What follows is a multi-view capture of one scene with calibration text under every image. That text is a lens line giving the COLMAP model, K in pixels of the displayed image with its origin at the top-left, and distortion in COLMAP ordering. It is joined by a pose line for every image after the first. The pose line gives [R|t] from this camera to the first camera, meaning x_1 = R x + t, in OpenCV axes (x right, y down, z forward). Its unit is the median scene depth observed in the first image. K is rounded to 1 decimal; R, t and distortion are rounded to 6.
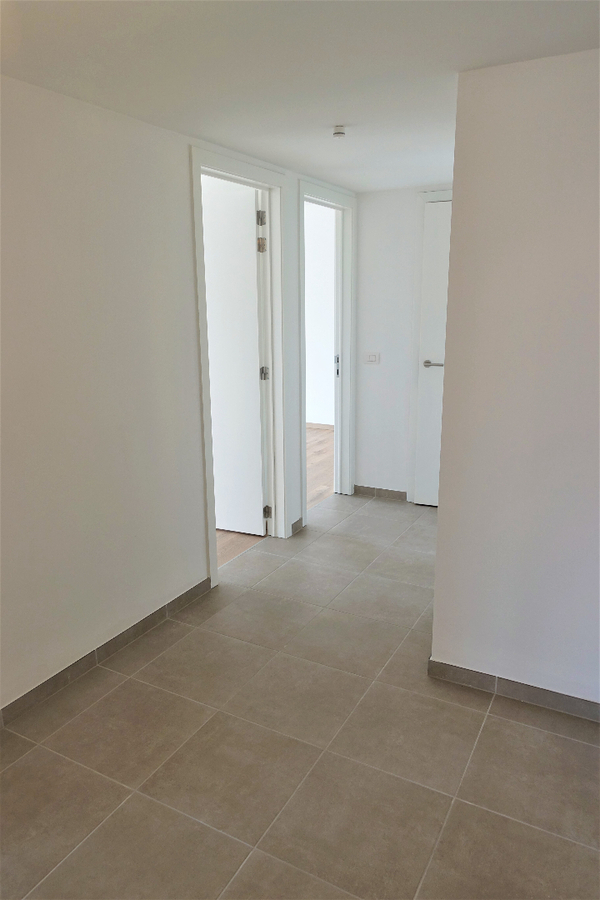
lens RADIAL K [[622.2, 0, 297.8], [0, 622.2, 449.7], [0, 0, 1]] dist [0.008005, -0.003941]
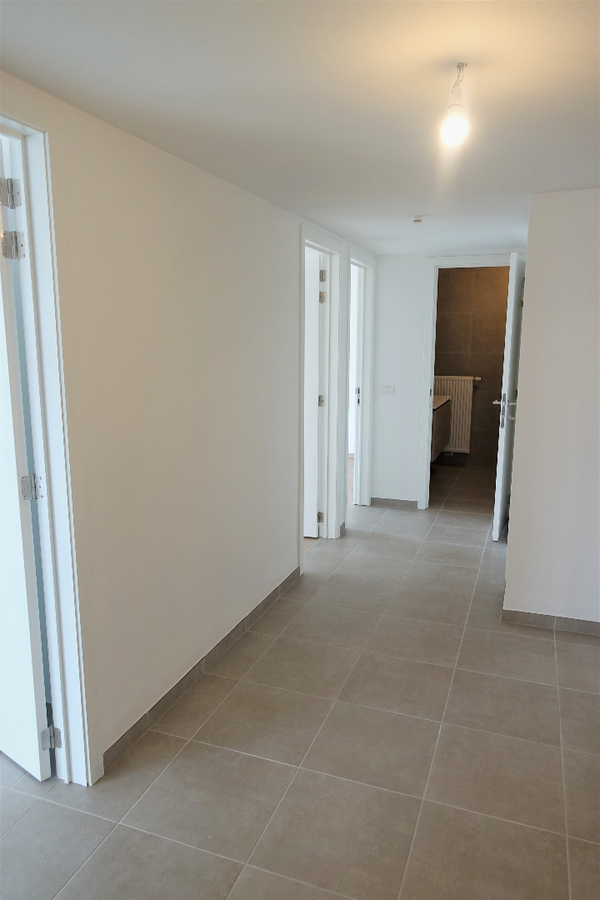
lens RADIAL K [[622.2, 0, 302.7], [0, 622.2, 446.8], [0, 0, 1]] dist [0.008005, -0.003941]
pose [[0.988889, -0.014728, 0.147924, -0.283390], [0.024302, 0.997710, -0.063123, 0.044659], [-0.146655, 0.066017, 0.986982, -0.193564]]
